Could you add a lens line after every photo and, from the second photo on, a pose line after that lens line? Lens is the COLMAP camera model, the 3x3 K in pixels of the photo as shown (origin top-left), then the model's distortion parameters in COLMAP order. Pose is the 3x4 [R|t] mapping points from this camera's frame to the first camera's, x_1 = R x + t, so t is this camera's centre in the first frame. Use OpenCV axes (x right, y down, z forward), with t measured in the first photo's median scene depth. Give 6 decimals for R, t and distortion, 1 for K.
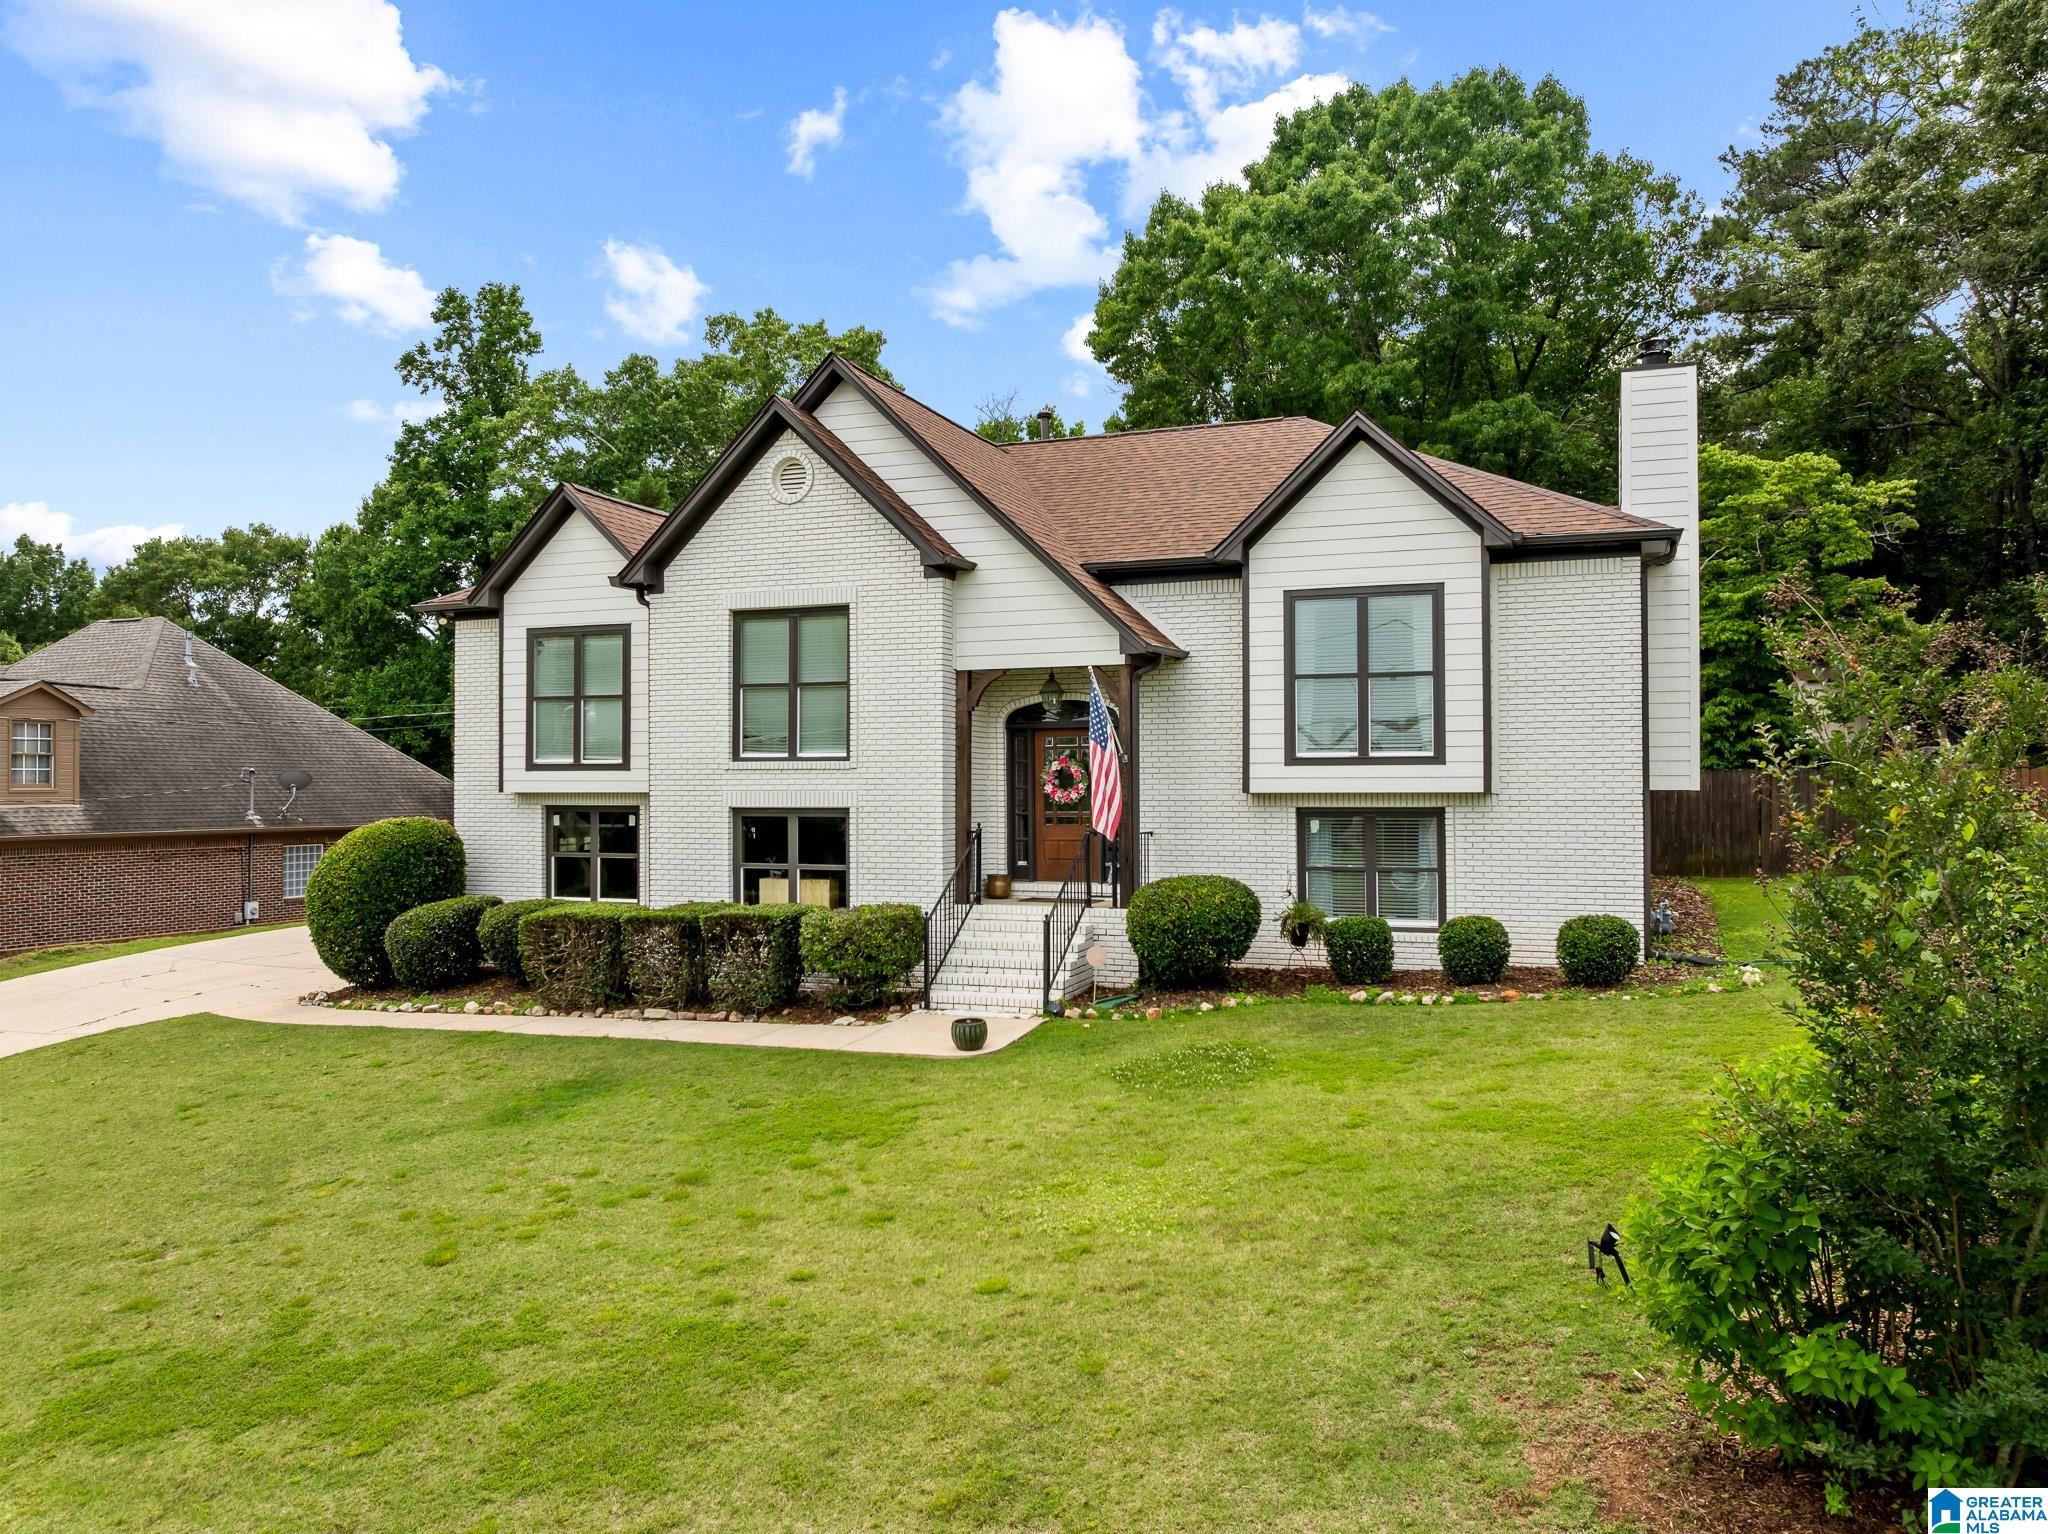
lens RADIAL K [[1441.6, 0, 1024.0], [0, 1441.6, 767.0], [0, 0, 1]] dist [-0.041090, -0.000678]
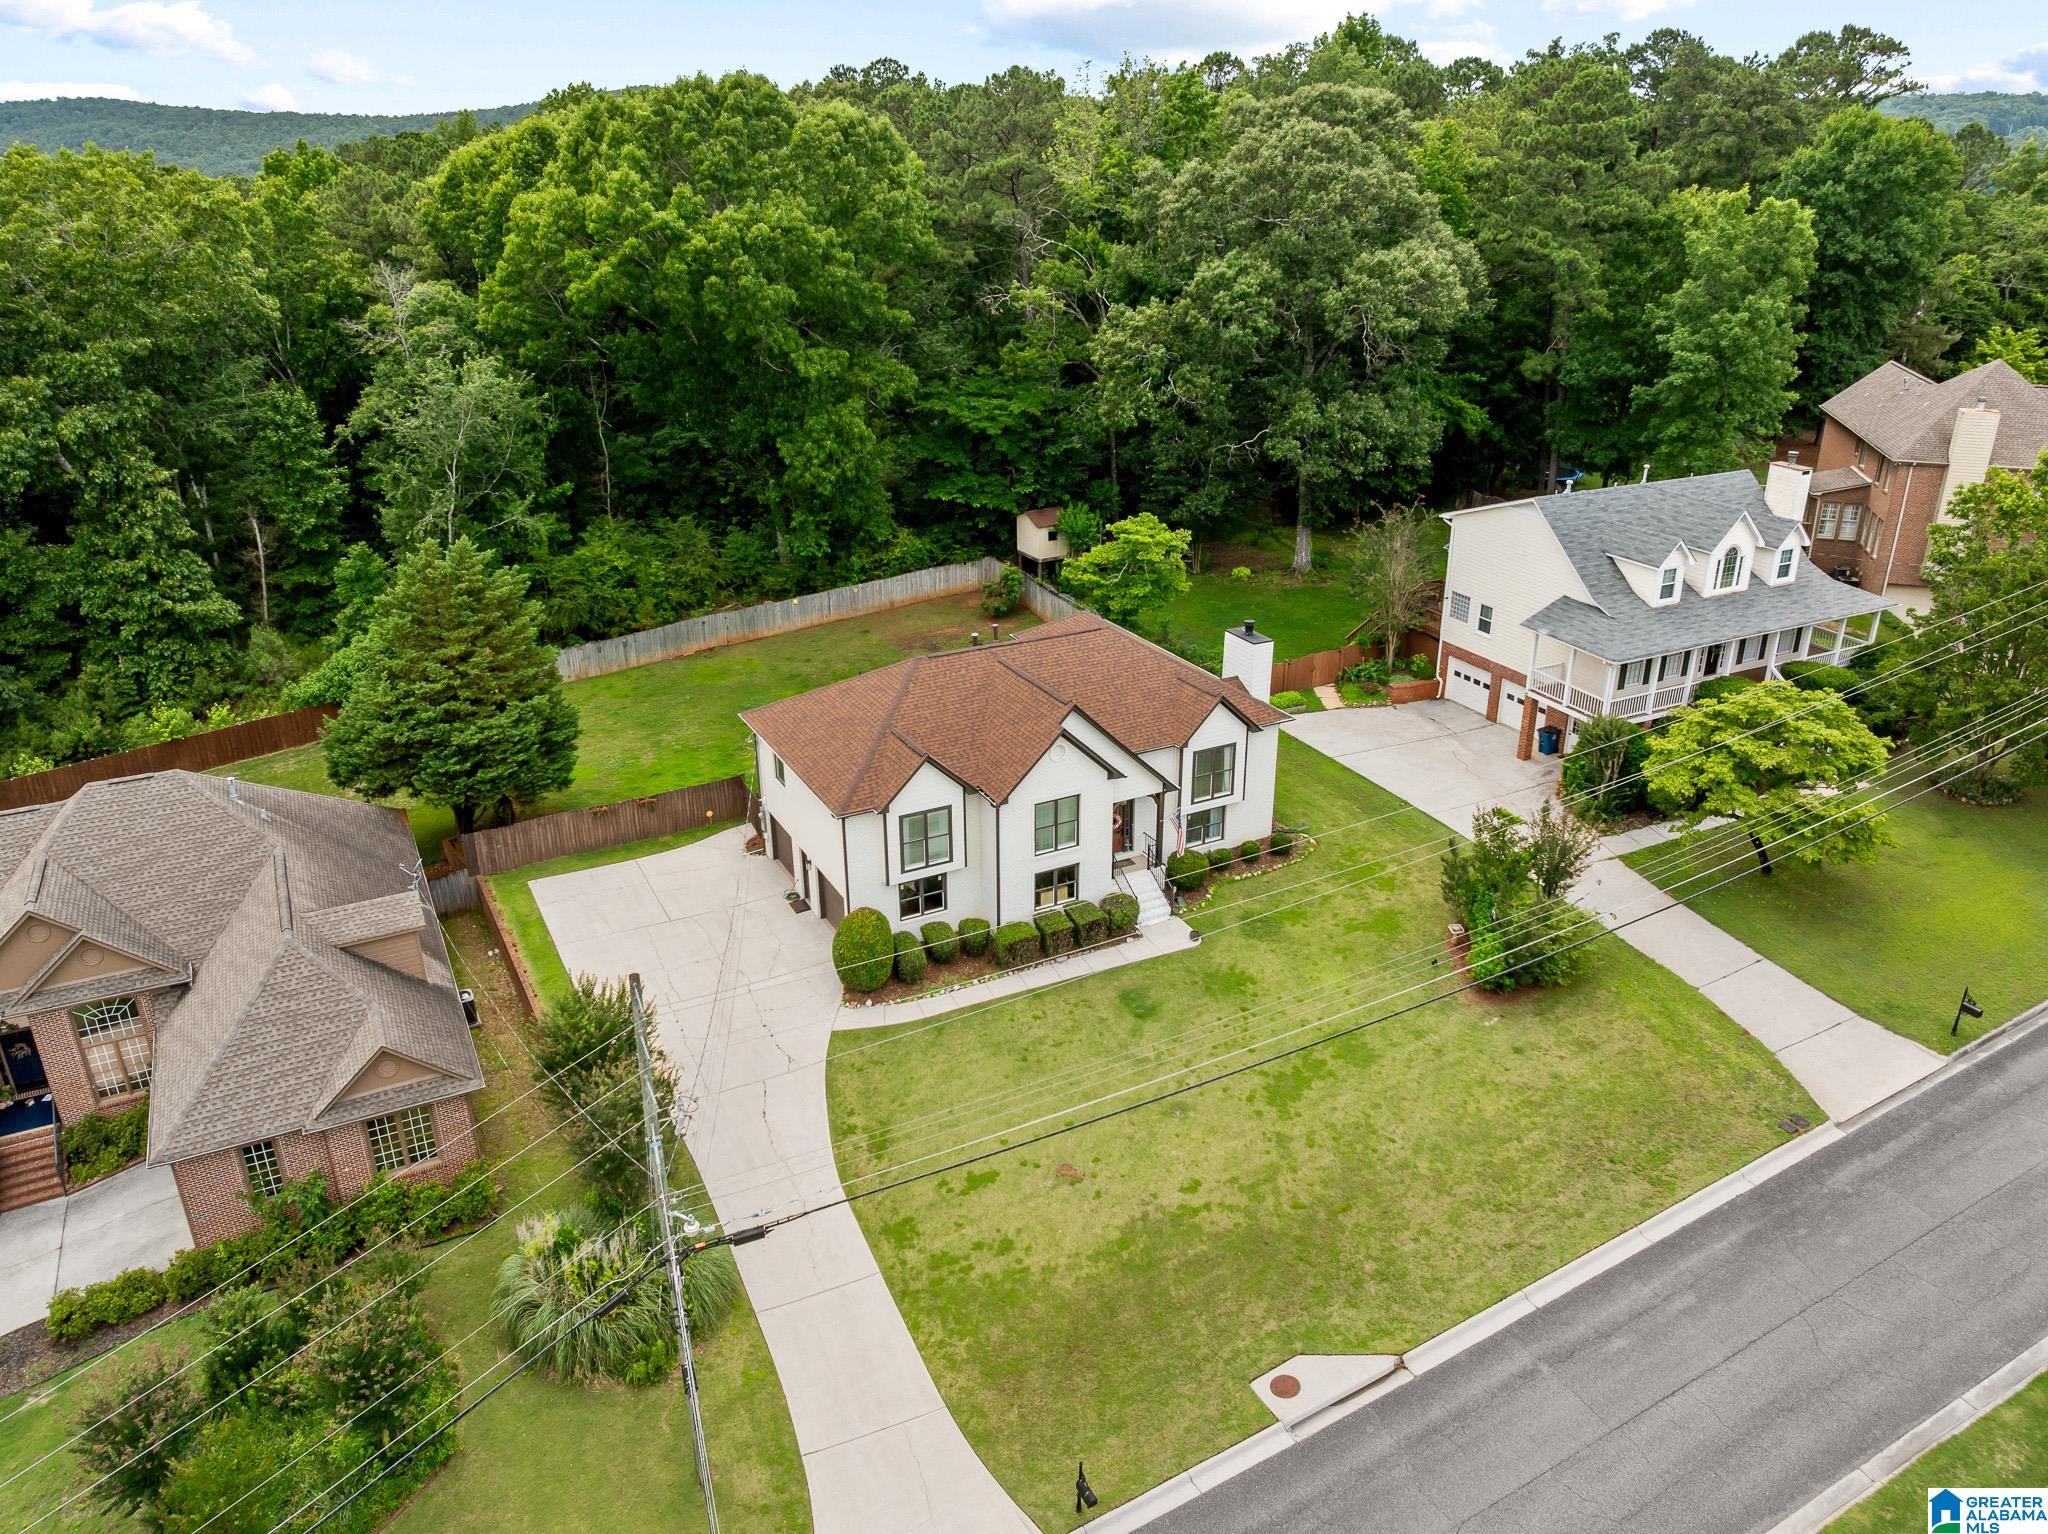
lens RADIAL K [[1439.8, 0, 1019.2], [0, 1439.8, 761.0], [0, 0, 1]] dist [-0.039473, -0.001727]
pose [[0.657758, -0.295763, 0.692733, -2.012583], [-0.005258, 0.917858, 0.396873, -1.218955], [-0.753211, -0.264689, 0.602174, -0.492229]]
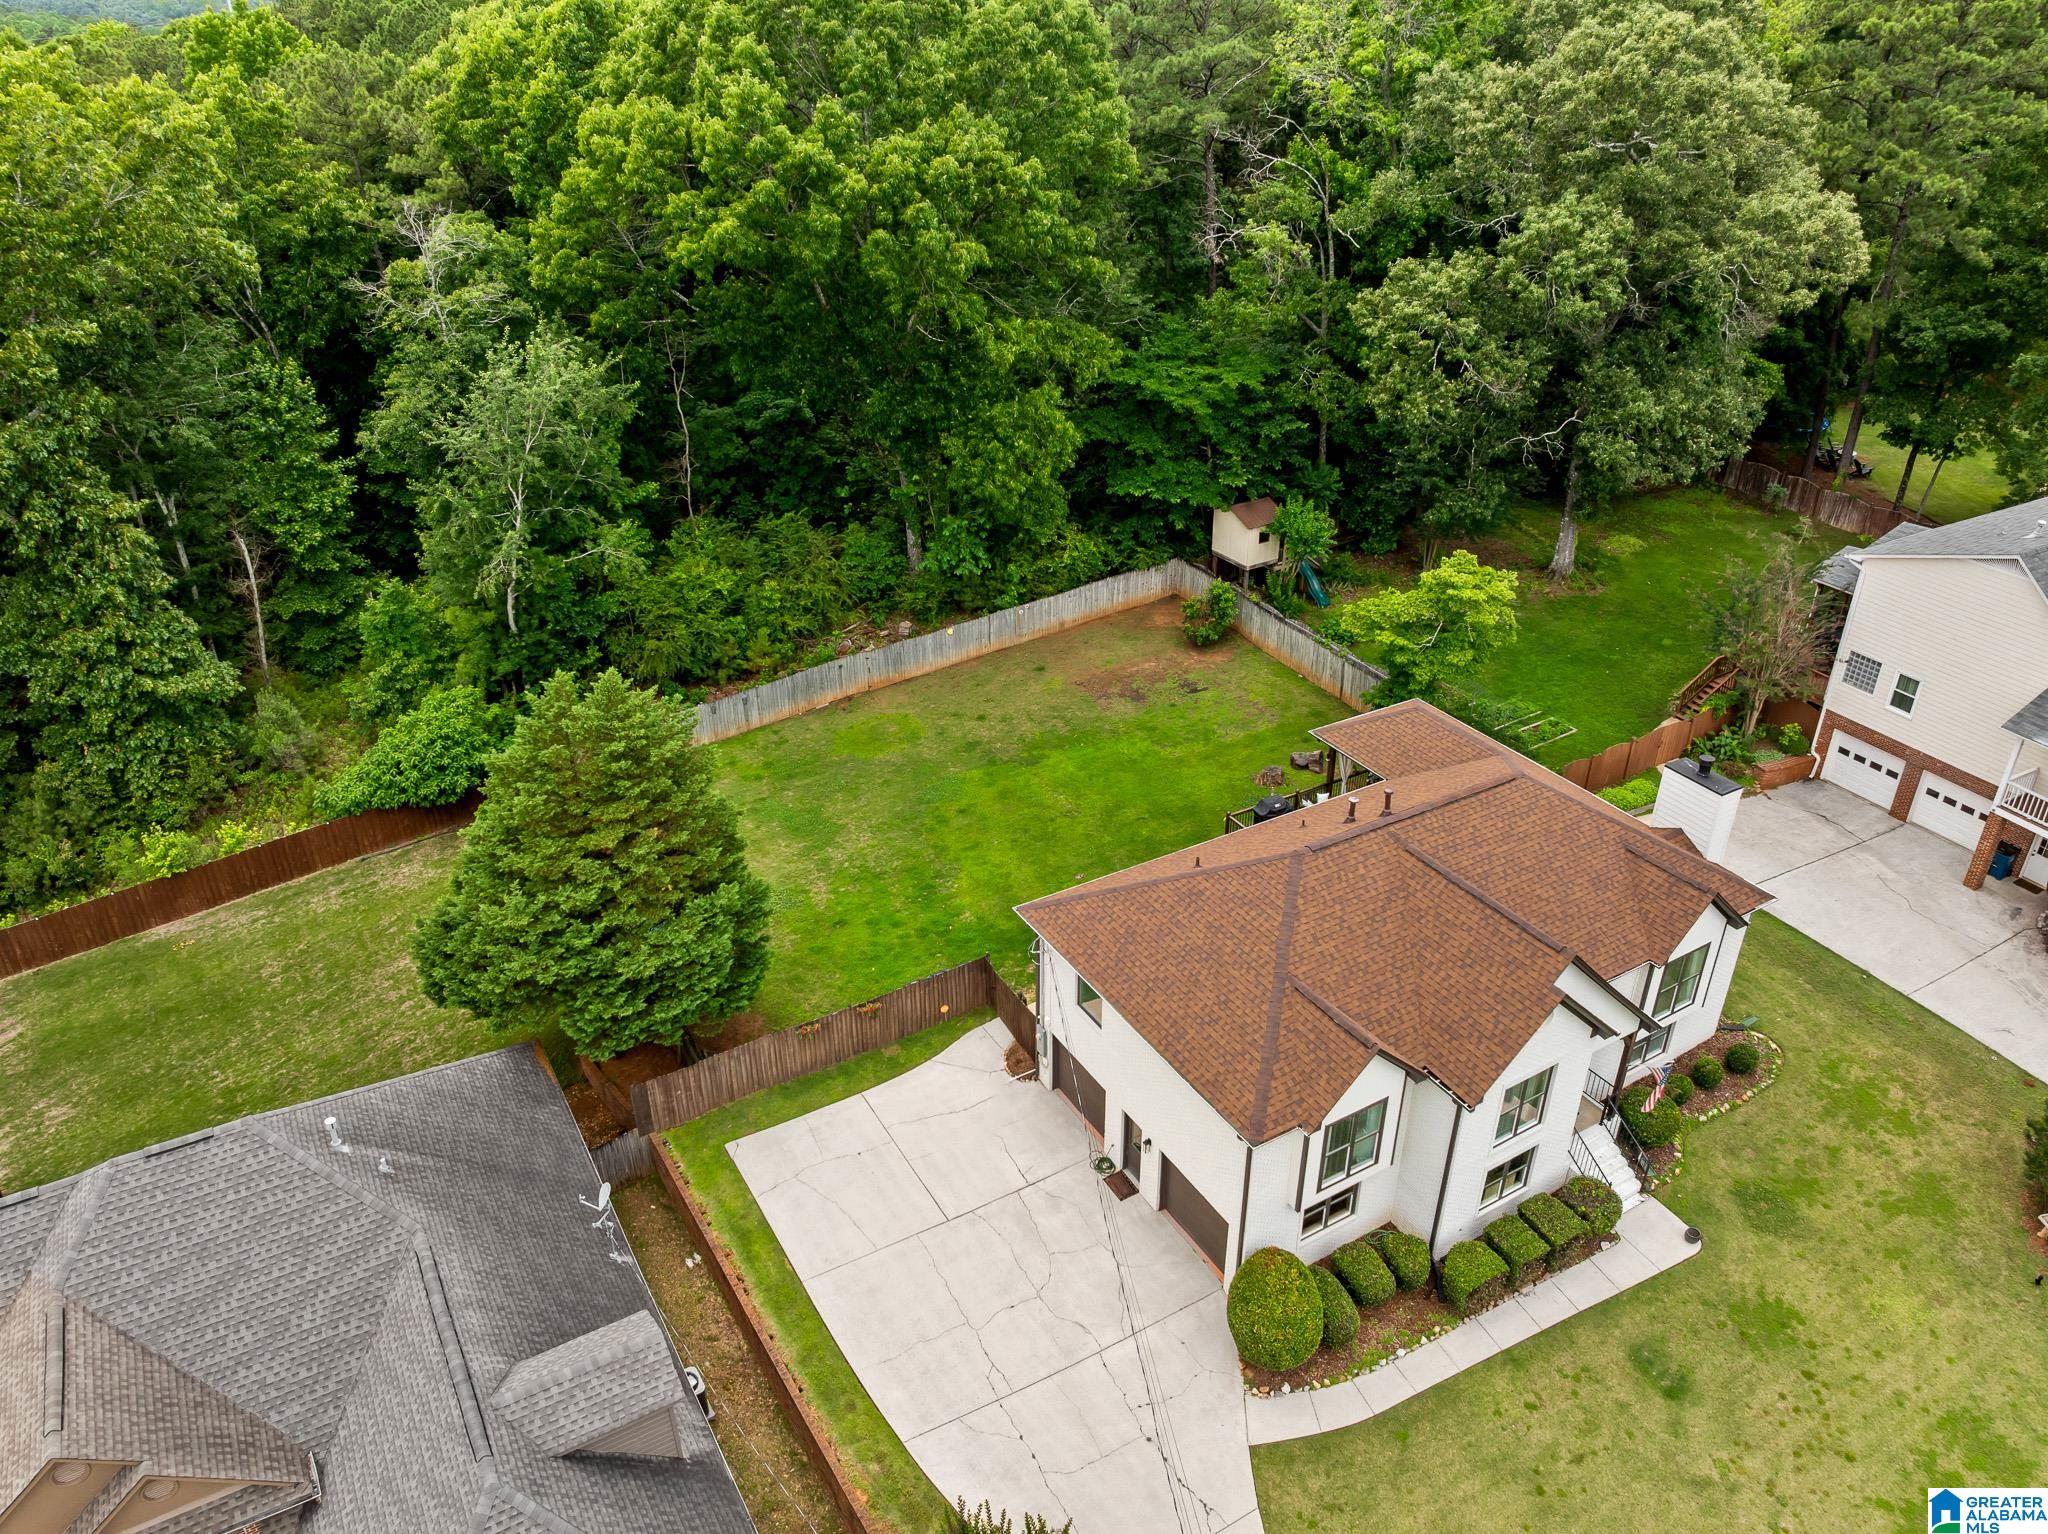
lens RADIAL K [[1439.8, 0, 1019.2], [0, 1439.8, 761.0], [0, 0, 1]] dist [-0.039473, -0.001727]
pose [[0.622669, -0.384040, 0.681760, -1.666187], [-0.005898, 0.868947, 0.494870, -1.362487], [-0.782463, -0.312161, 0.538802, 0.671603]]
